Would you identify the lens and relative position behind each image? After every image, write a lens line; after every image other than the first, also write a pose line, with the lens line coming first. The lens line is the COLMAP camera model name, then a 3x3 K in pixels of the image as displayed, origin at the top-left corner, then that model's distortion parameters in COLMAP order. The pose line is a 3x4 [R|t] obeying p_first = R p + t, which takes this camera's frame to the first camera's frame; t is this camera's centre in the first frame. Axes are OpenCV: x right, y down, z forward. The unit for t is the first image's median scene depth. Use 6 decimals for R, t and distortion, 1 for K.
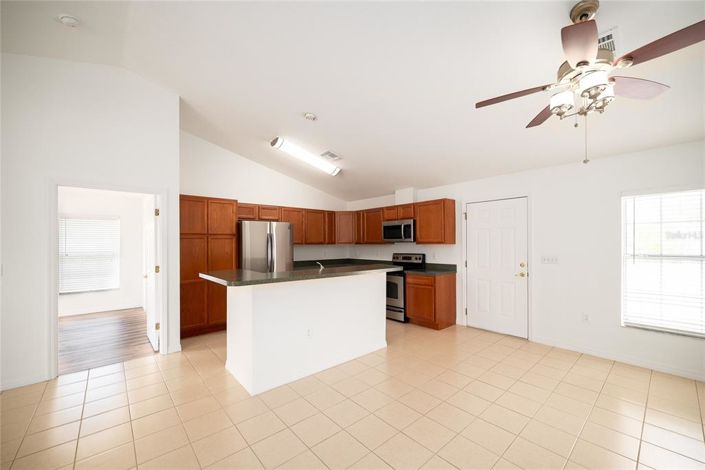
lens RADIAL K [[283.0, 0, 352.4], [0, 283.0, 245.5], [0, 0, 1]] dist [-0.001067, 0.000695]
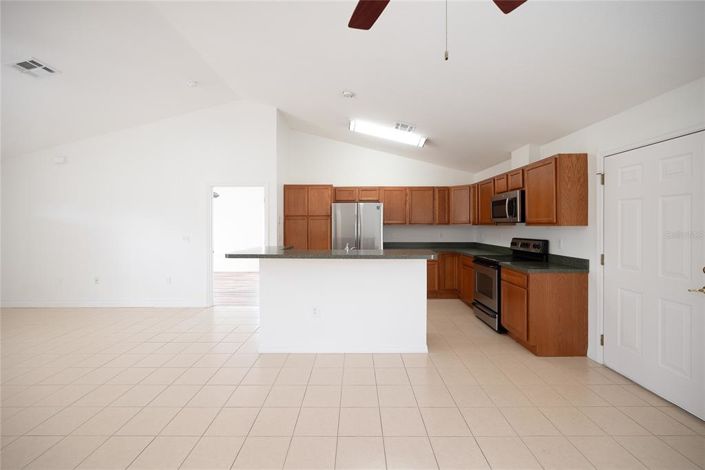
lens RADIAL K [[283.0, 0, 355.3], [0, 283.0, 229.8], [0, 0, 1]] dist [-0.001067, 0.000695]
pose [[0.748708, 0.018213, -0.662650, 0.370488], [-0.008657, 0.999806, 0.017699, -0.002806], [0.662843, -0.007515, 0.748720, 0.199941]]
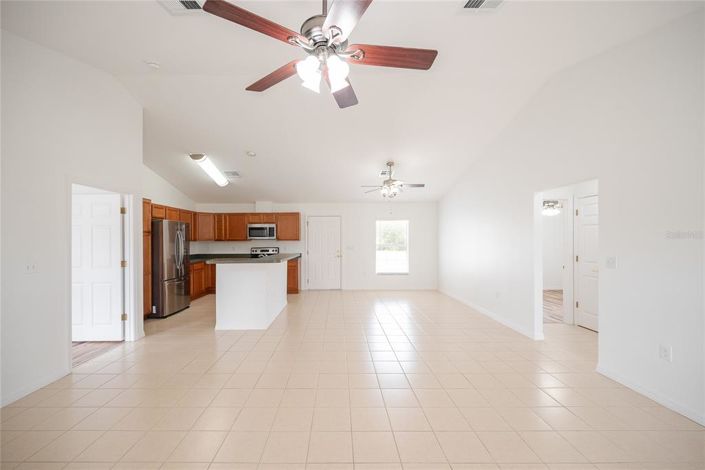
lens RADIAL K [[283.0, 0, 341.2], [0, 283.0, 238.0], [0, 0, 1]] dist [-0.001067, 0.000695]
pose [[0.648033, 0.005579, 0.761592, -0.682181], [0.006896, 0.999889, -0.013193, 0.003623], [-0.761581, 0.013801, 0.647923, -0.217036]]
